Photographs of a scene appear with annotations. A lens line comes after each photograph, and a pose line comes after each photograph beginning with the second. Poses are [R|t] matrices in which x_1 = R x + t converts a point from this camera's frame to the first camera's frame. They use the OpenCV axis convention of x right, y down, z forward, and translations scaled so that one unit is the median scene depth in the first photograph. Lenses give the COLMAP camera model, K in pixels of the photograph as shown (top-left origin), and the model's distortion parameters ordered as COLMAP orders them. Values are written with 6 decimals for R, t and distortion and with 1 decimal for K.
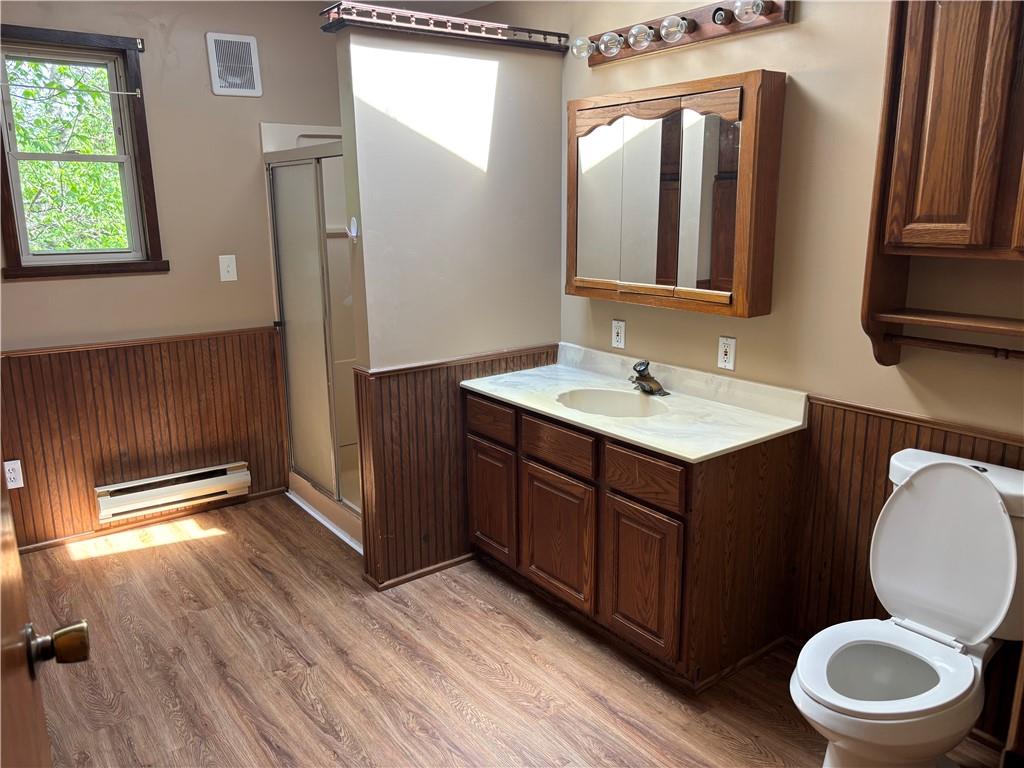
lens RADIAL K [[785.7, 0, 513.4], [0, 785.7, 388.7], [0, 0, 1]] dist [-0.047806, 0.053318]
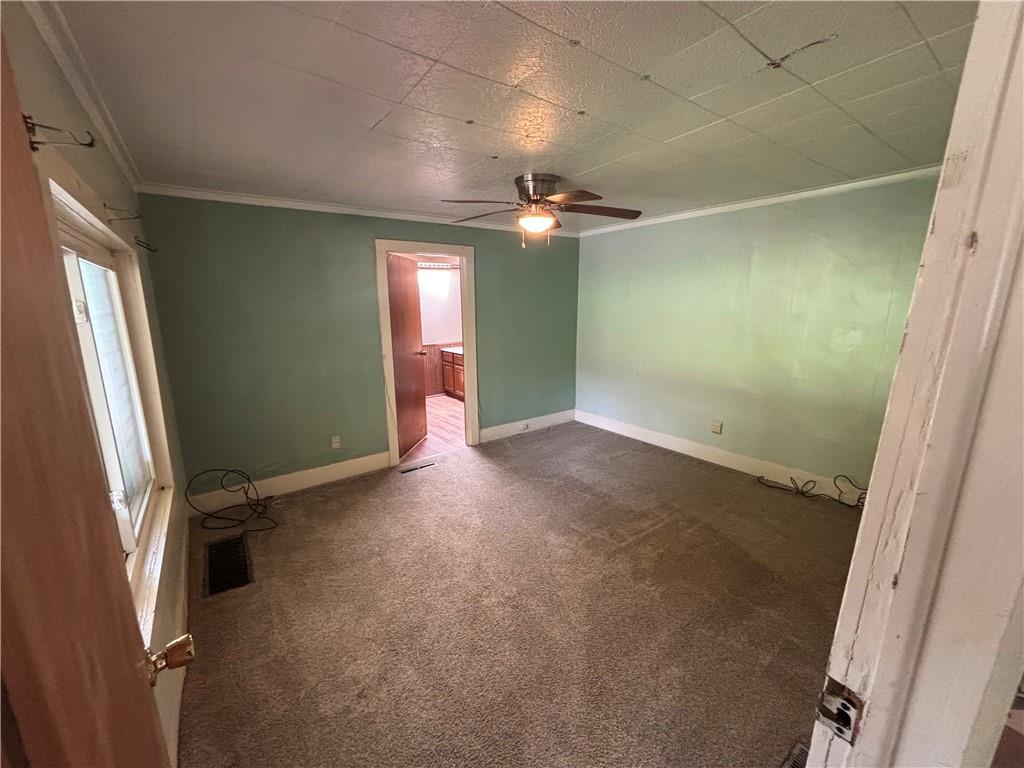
lens RADIAL K [[409.0, 0, 512.0], [0, 409.0, 384.0], [0, 0, 1]] dist [-0.026951, -0.000183]
pose [[0.999856, -0.006347, 0.015770, 0.299515], [0.006772, 0.999612, -0.027027, 0.263919], [-0.015592, 0.027130, 0.999510, -1.271269]]
